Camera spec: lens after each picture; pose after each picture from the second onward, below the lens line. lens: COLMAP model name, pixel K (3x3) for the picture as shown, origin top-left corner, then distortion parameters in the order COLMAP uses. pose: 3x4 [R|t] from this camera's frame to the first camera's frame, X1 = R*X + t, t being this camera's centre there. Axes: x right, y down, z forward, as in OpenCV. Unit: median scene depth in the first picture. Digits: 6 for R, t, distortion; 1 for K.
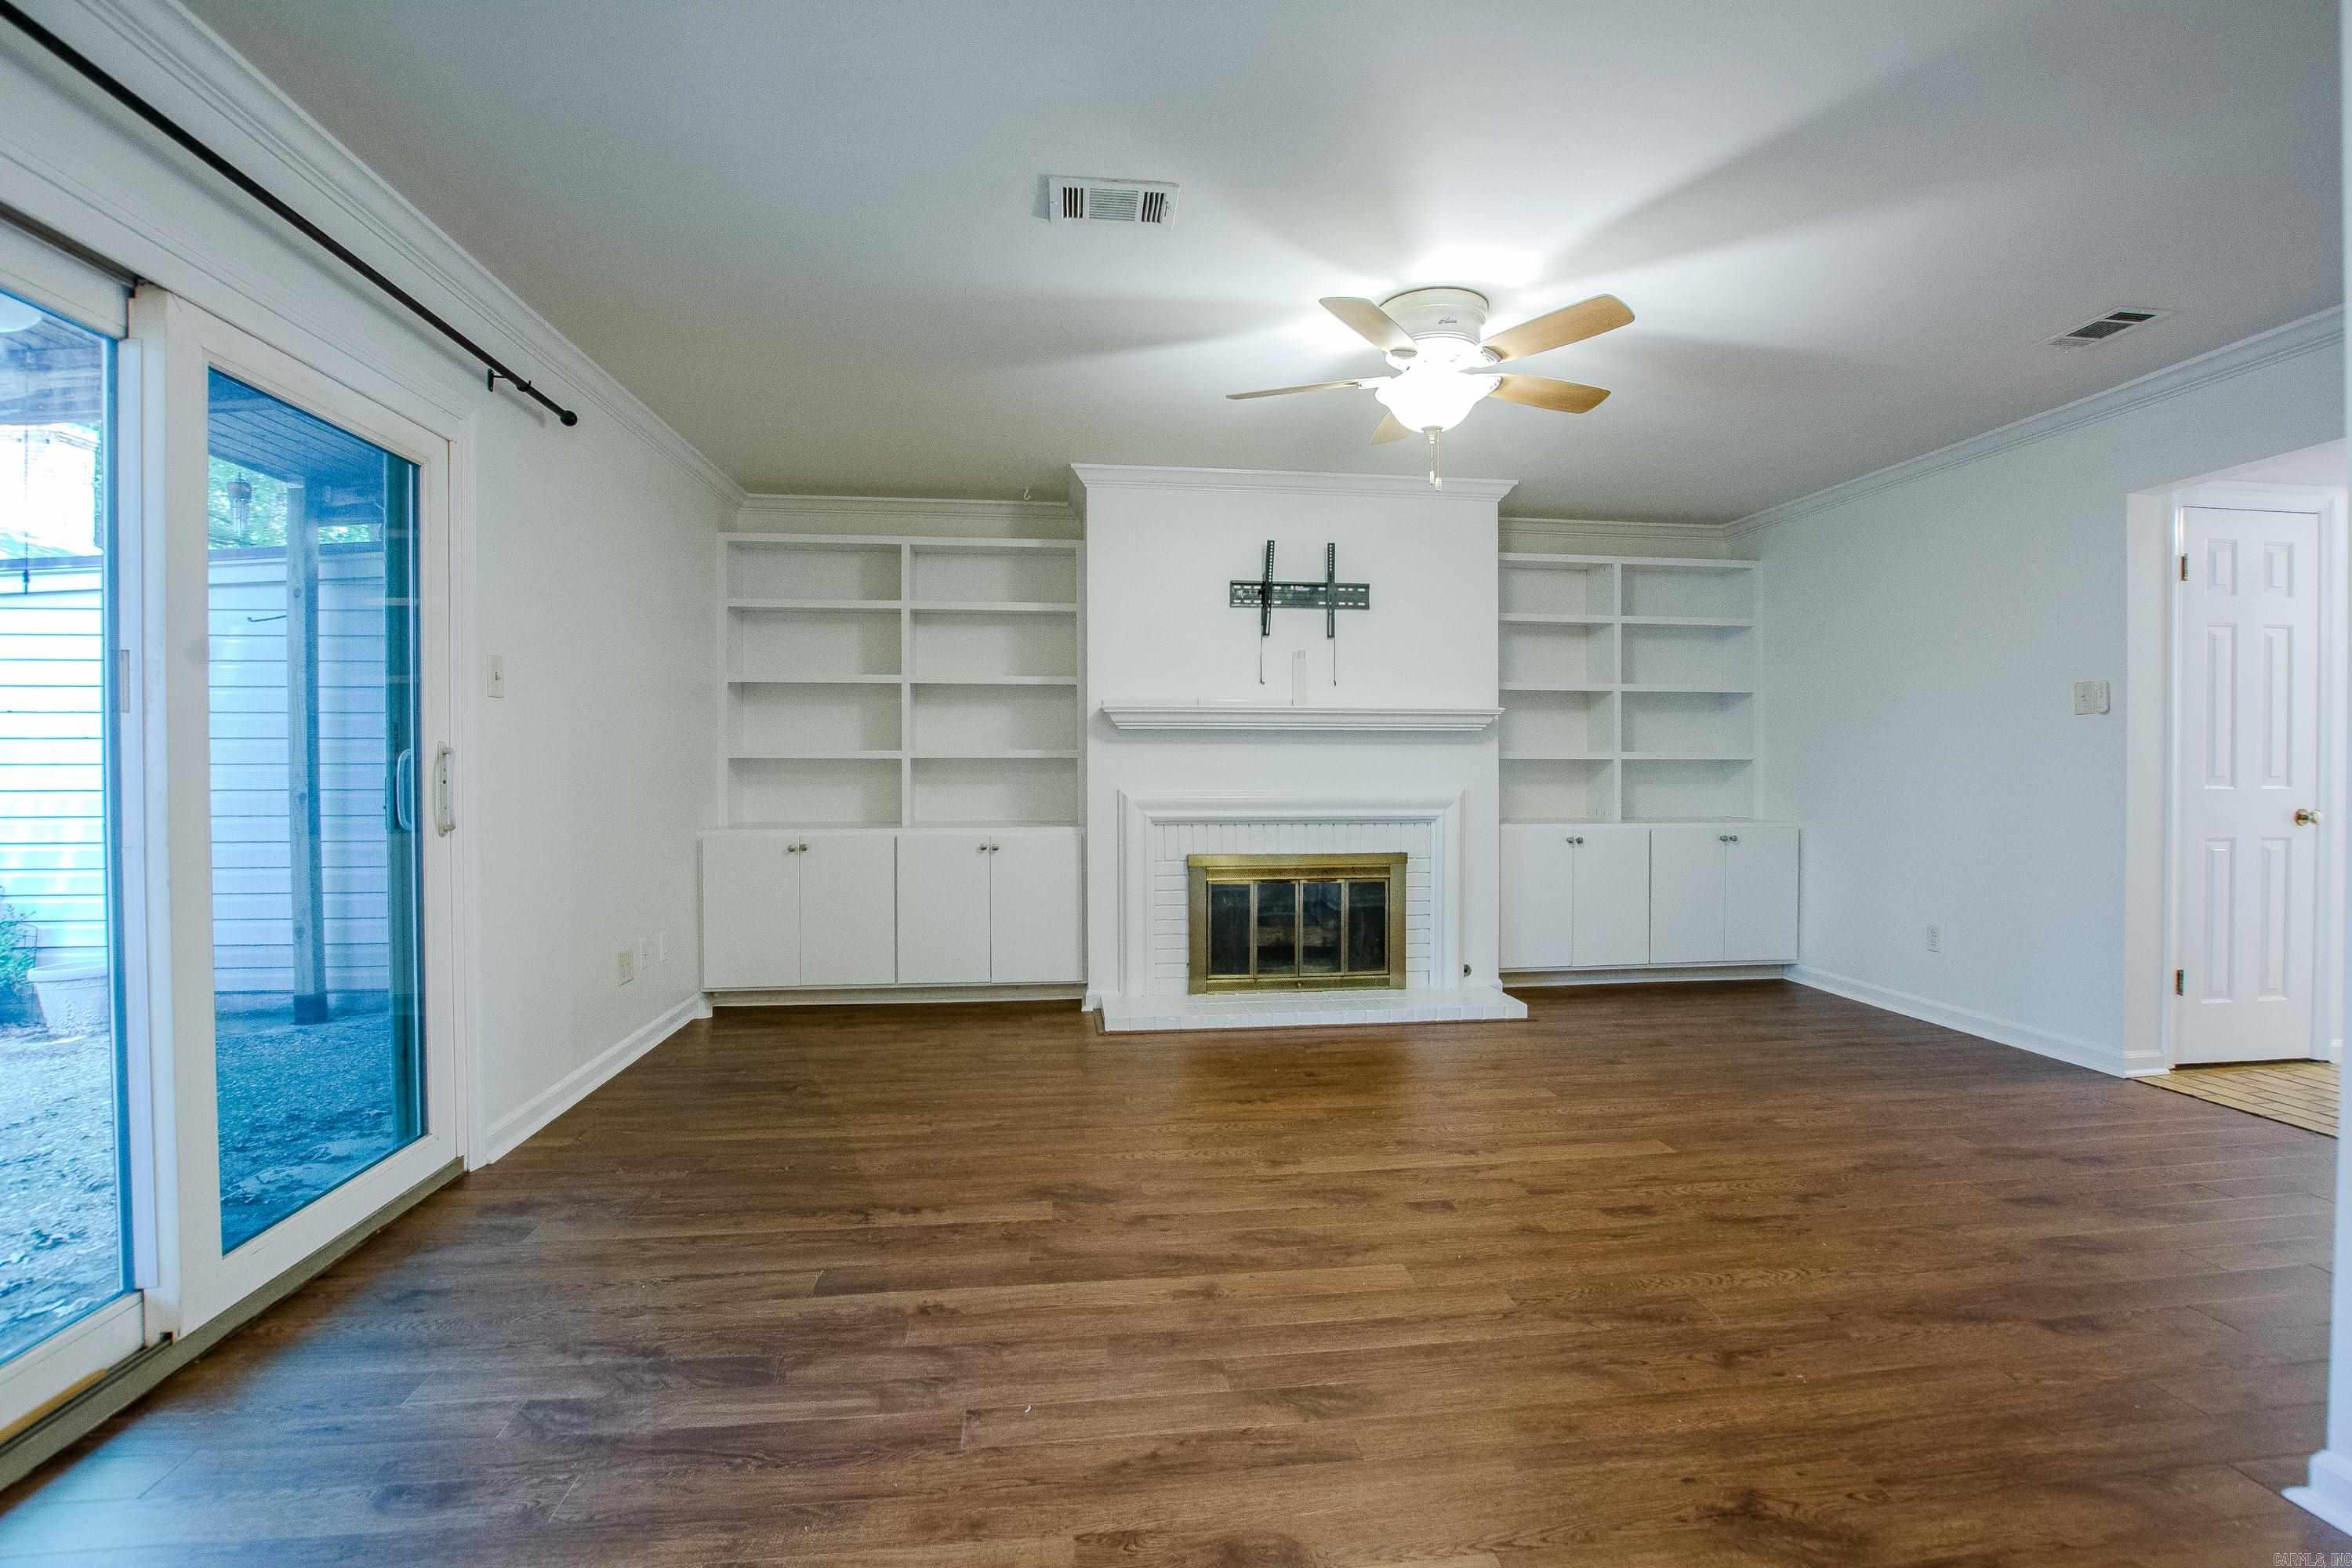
lens RADIAL K [[1059.6, 0, 1192.2], [0, 1059.6, 772.8], [0, 0, 1]] dist [-0.030949, 0.002275]
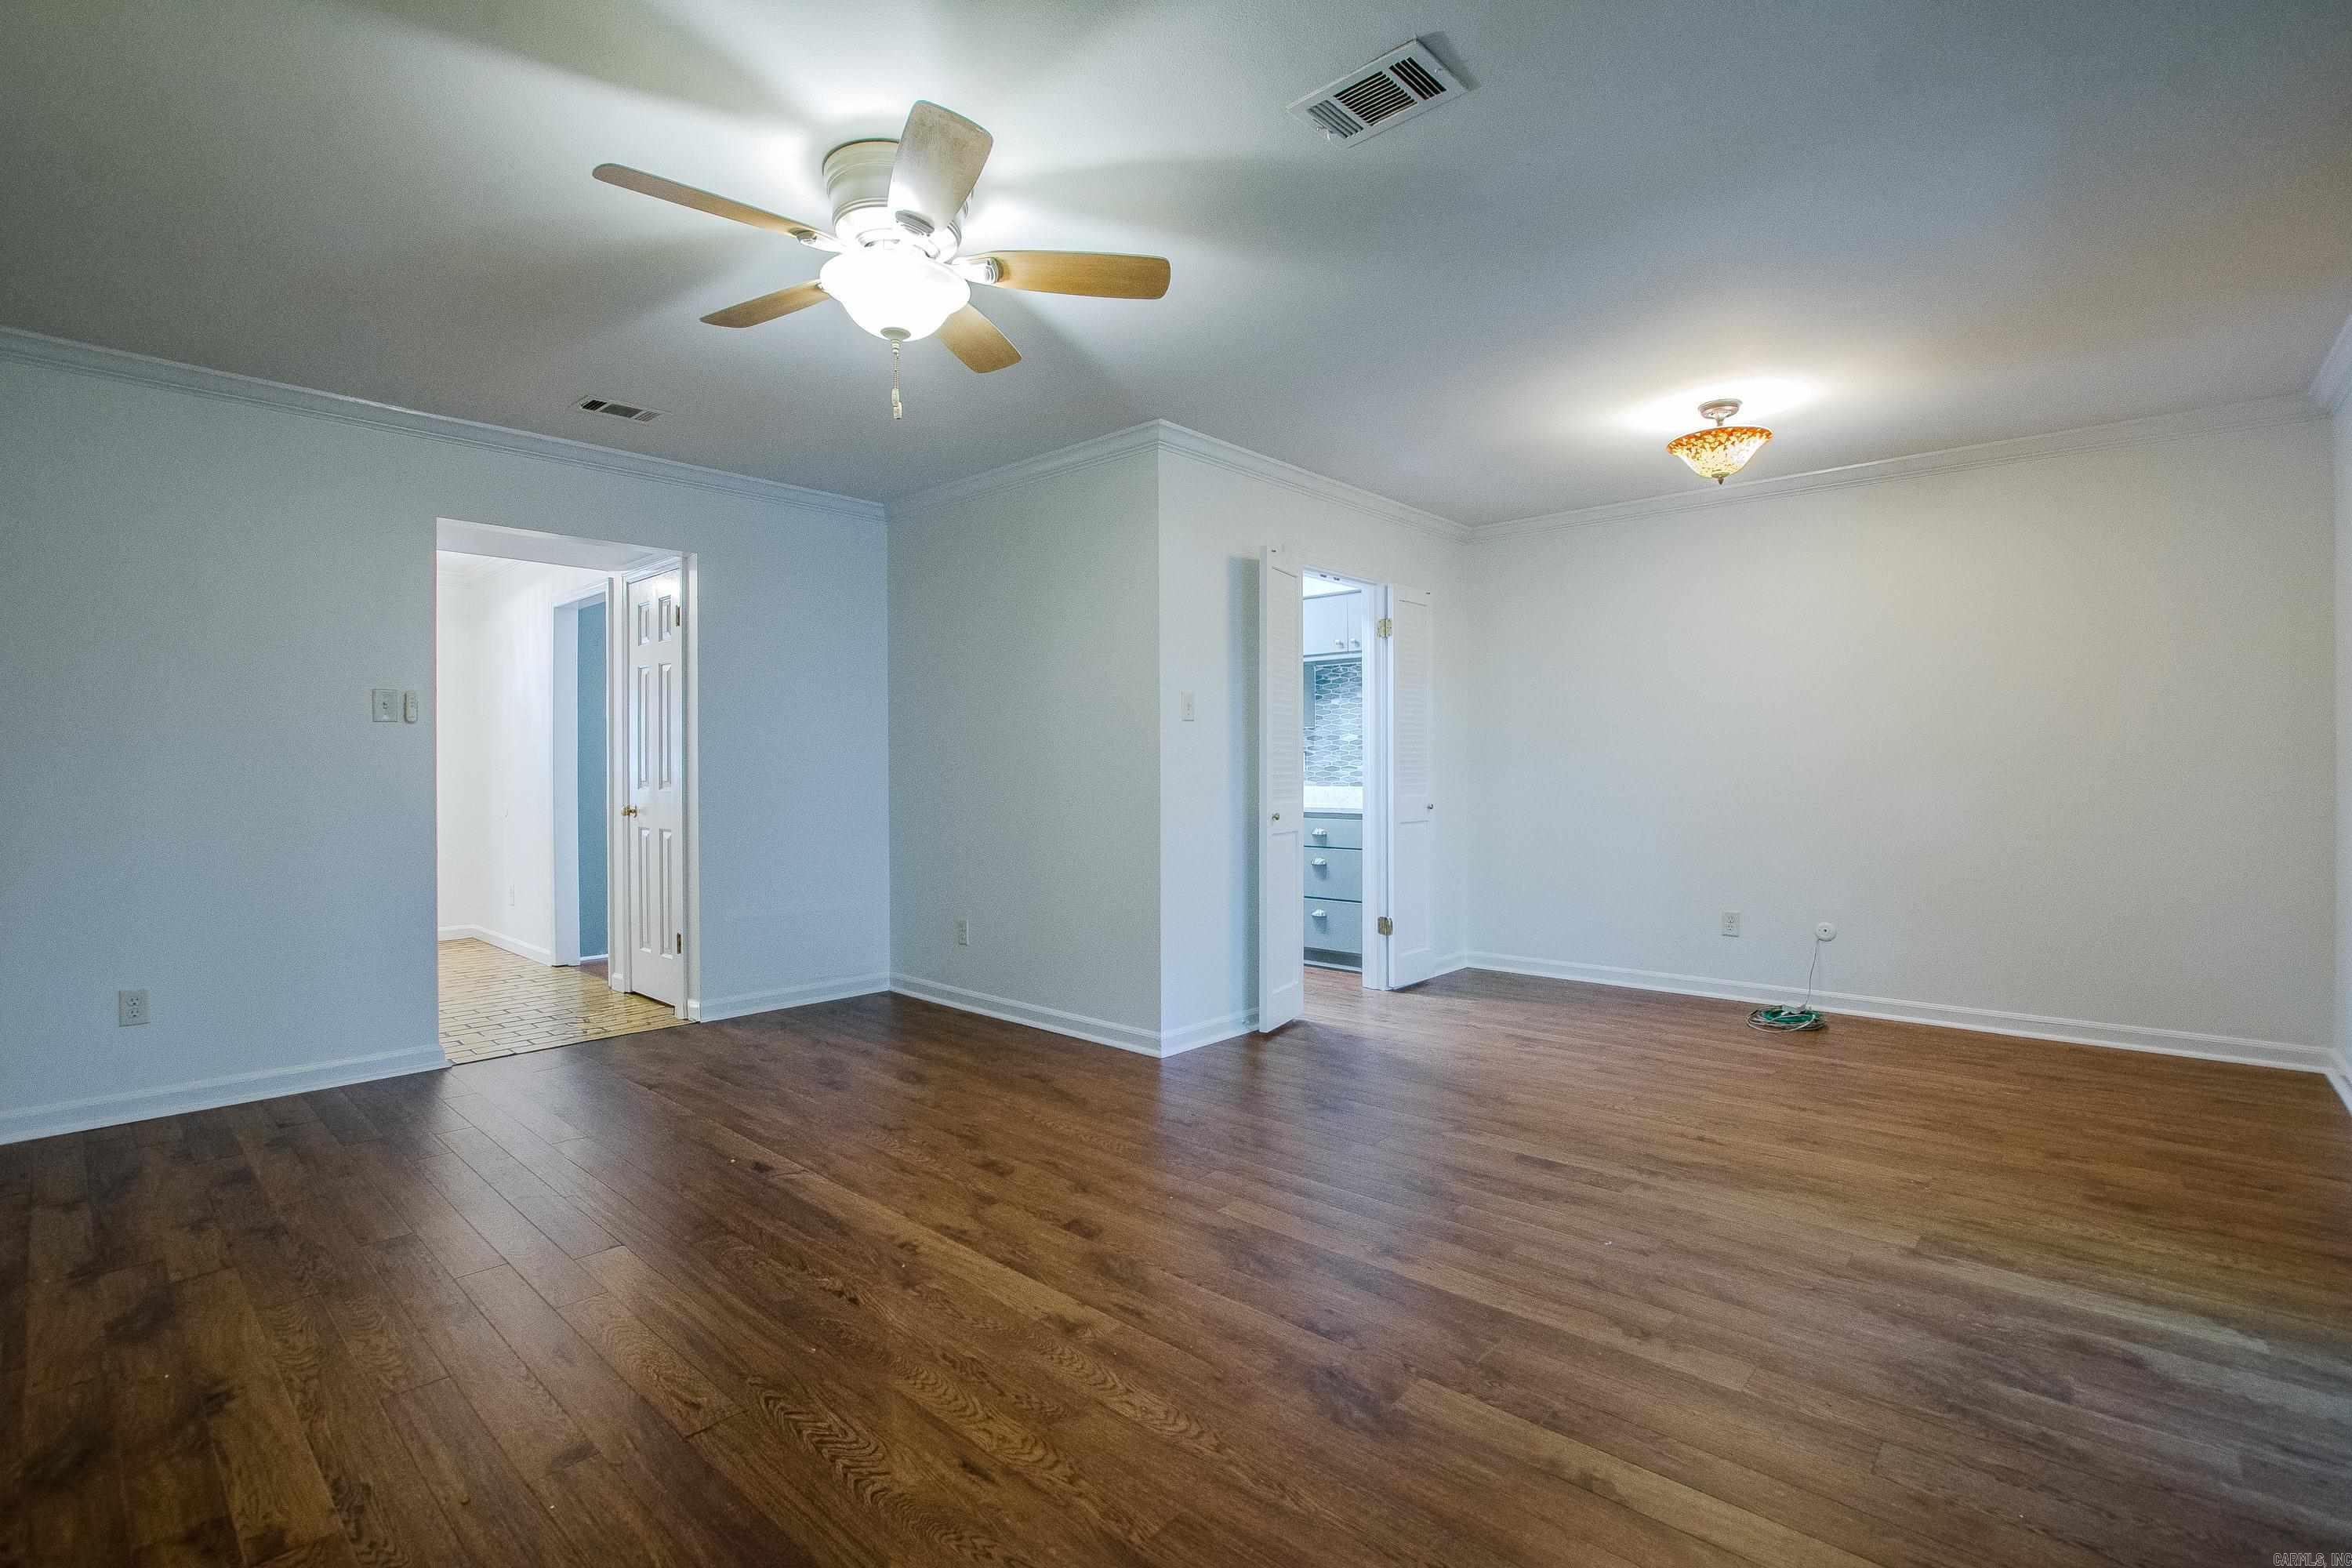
lens RADIAL K [[1059.6, 0, 1188.5], [0, 1059.6, 766.9], [0, 0, 1]] dist [-0.030949, 0.002275]
pose [[-0.652492, 0.004132, 0.757785, -0.317594], [0.007898, 0.999968, 0.001348, -0.007157], [-0.757755, 0.006865, -0.652503, 0.866442]]
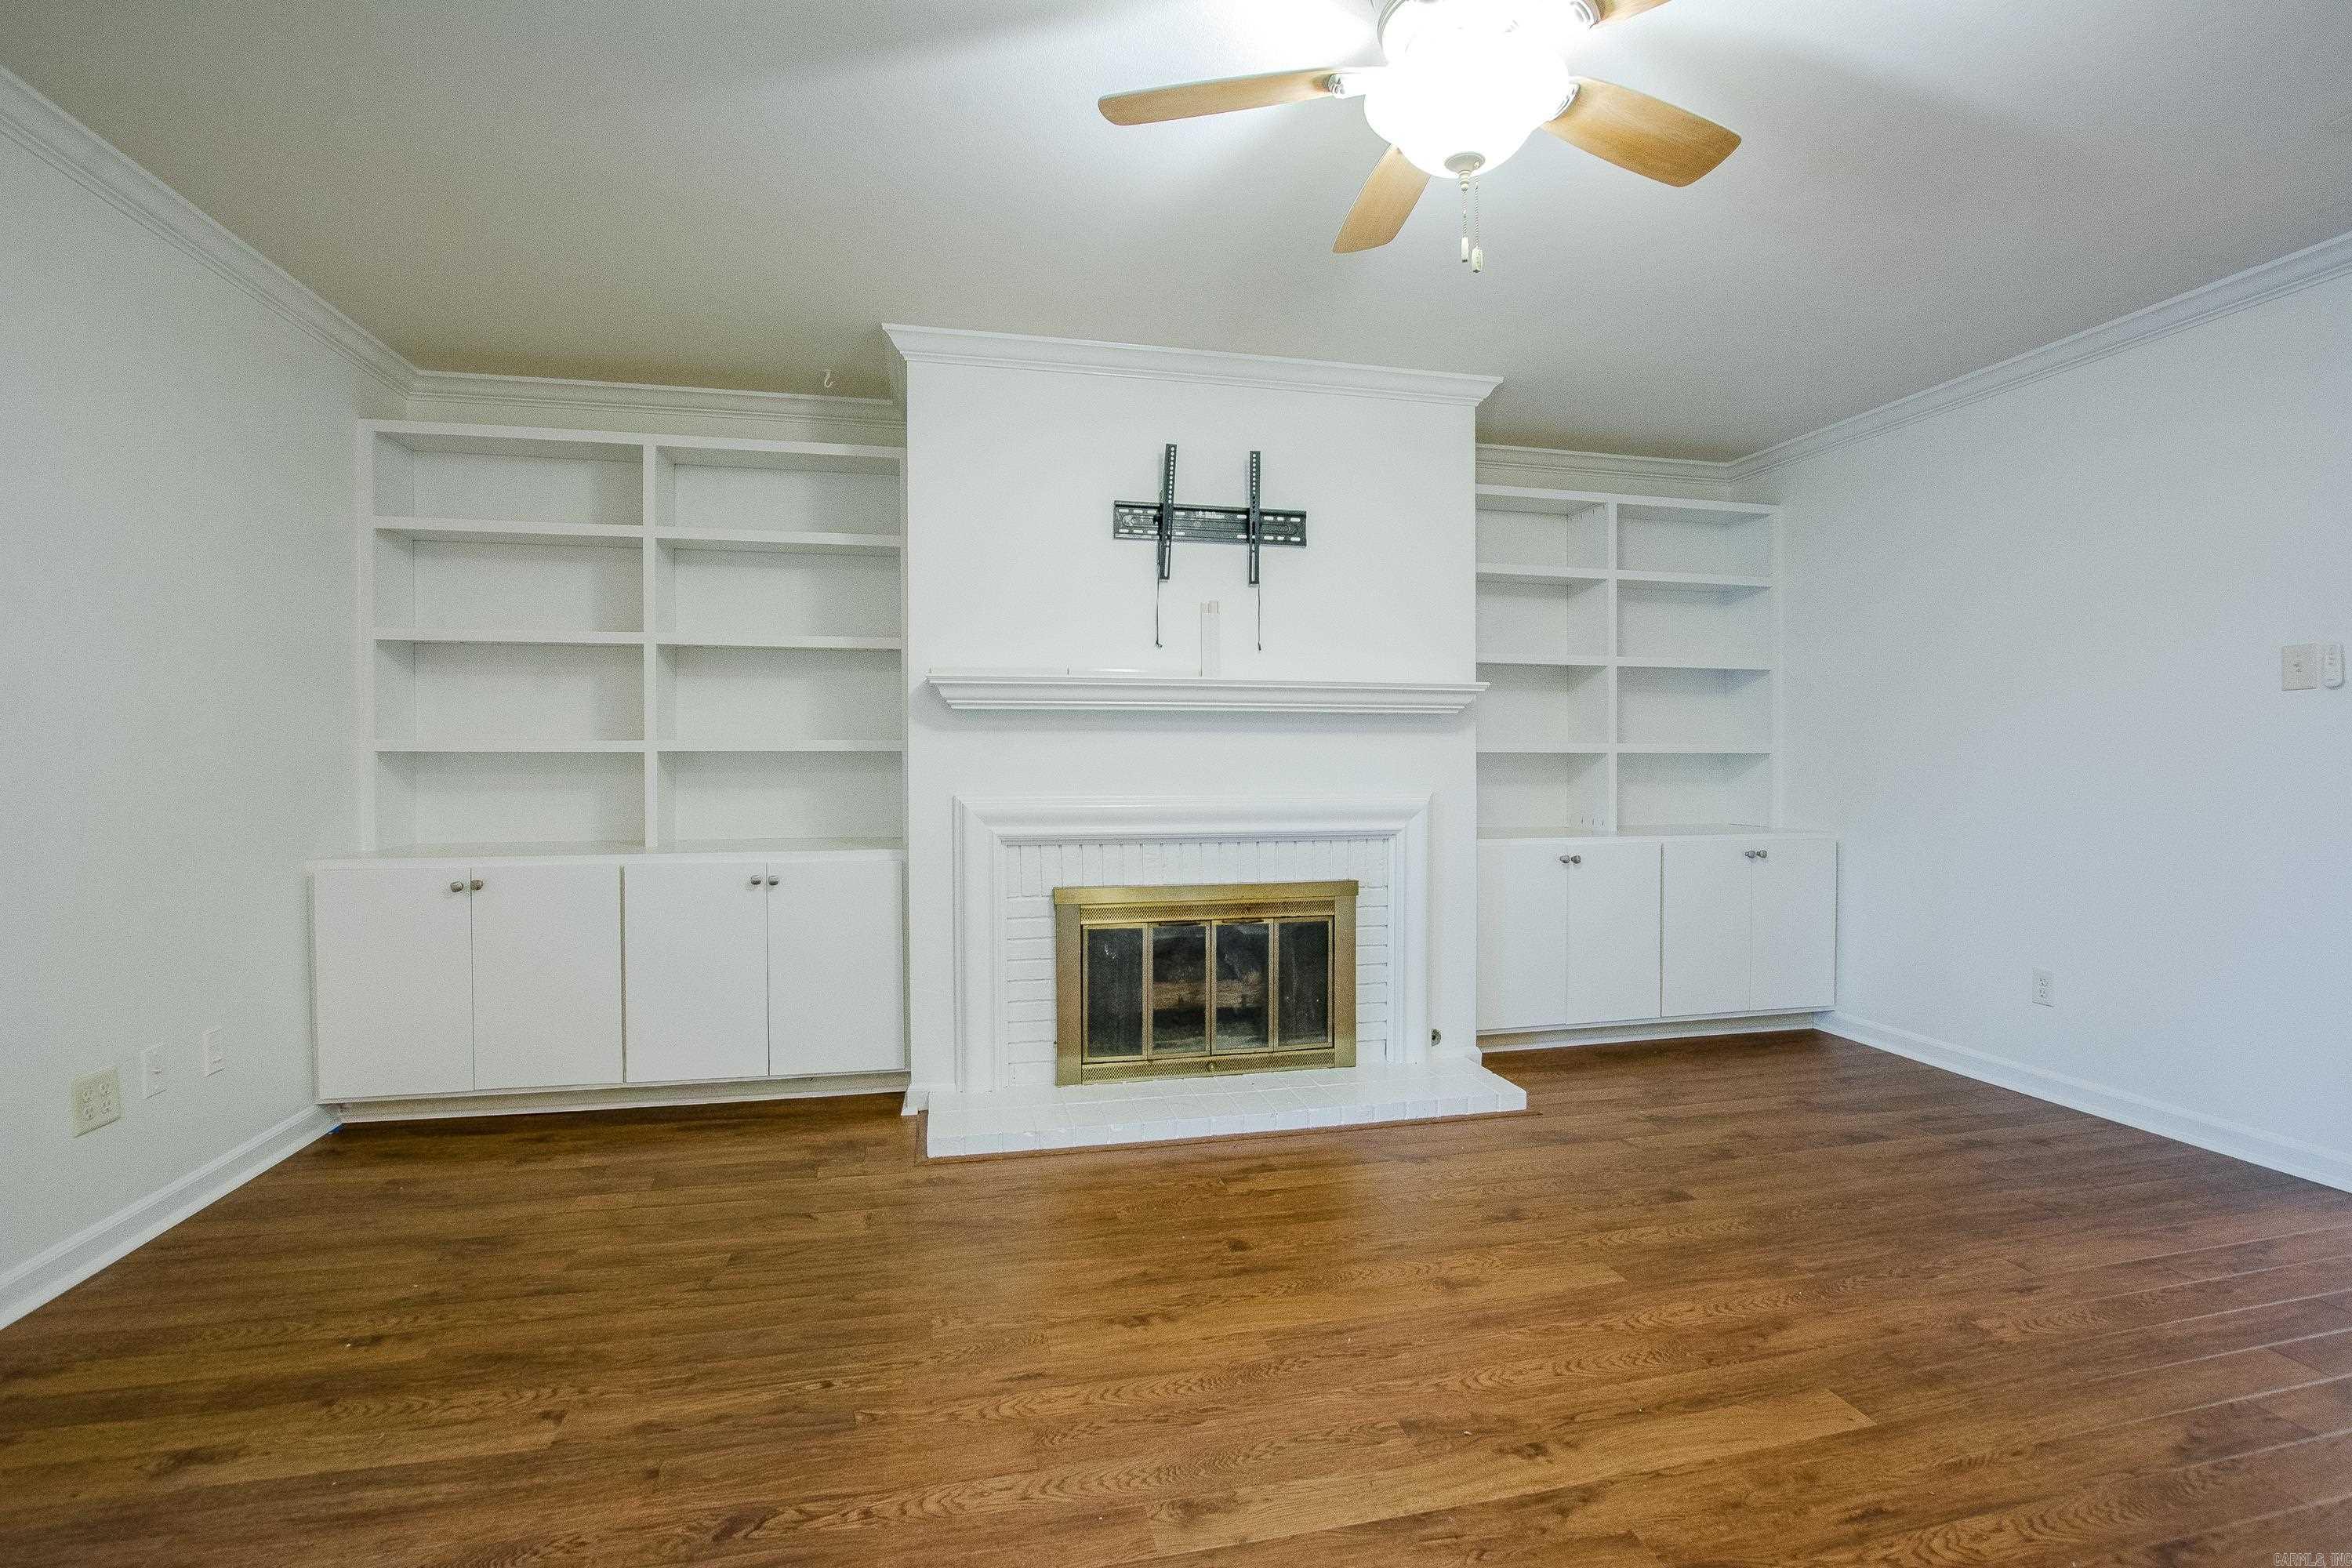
lens RADIAL K [[1059.6, 0, 1190.2], [0, 1059.6, 773.4], [0, 0, 1]] dist [-0.030949, 0.002275]
pose [[0.995160, -0.002417, 0.098234, 0.017090], [0.001887, 0.999983, 0.005490, -0.002720], [-0.098245, -0.005278, 0.995148, 0.295448]]
